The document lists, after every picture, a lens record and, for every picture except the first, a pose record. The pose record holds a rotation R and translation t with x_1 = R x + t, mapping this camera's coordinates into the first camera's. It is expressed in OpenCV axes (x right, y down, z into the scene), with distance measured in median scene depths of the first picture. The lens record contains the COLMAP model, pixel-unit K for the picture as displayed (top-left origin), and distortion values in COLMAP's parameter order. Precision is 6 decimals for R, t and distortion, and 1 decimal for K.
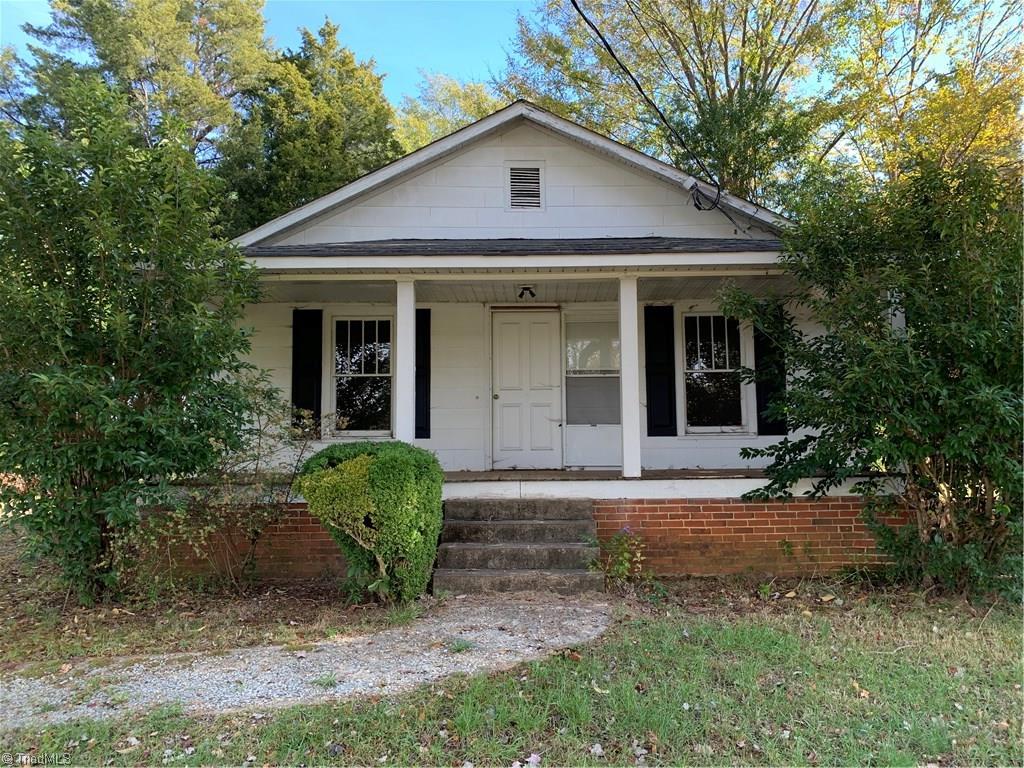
lens RADIAL K [[778.3, 0, 512.0], [0, 778.3, 384.0], [0, 0, 1]] dist [0.030950, -0.004081]
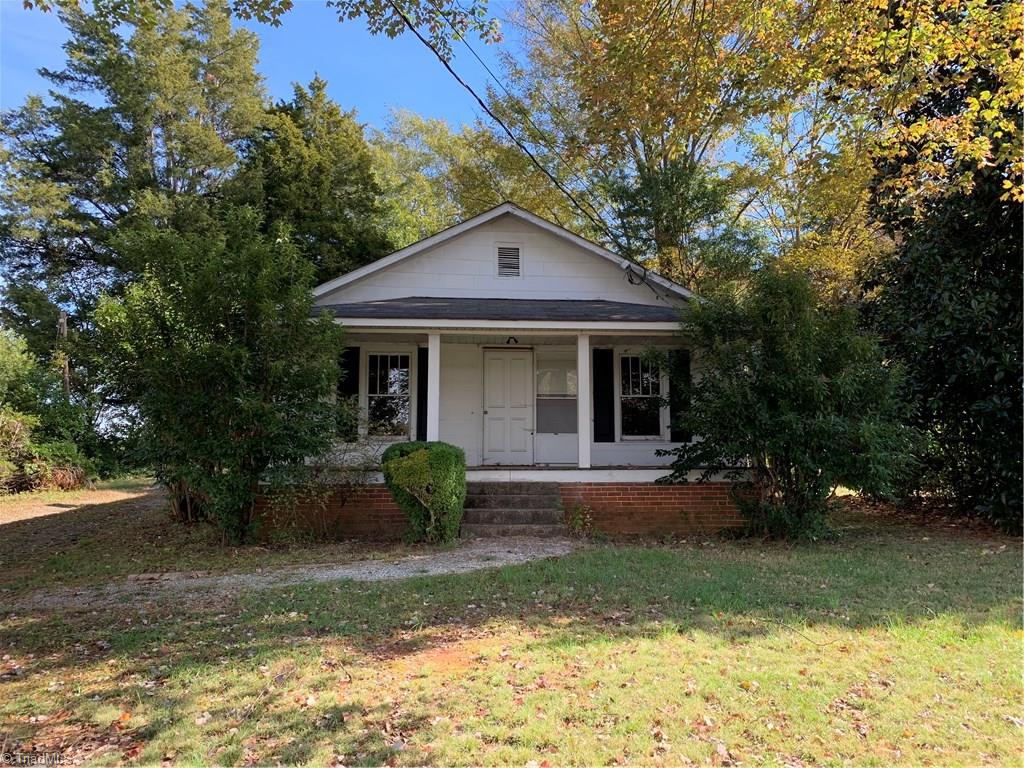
lens RADIAL K [[778.3, 0, 512.0], [0, 778.3, 384.0], [0, 0, 1]] dist [0.030950, -0.004081]
pose [[0.997266, 0.016733, 0.071972, -0.074388], [-0.015664, 0.999759, -0.015383, -0.013633], [-0.072212, 0.014213, 0.997288, -0.381405]]
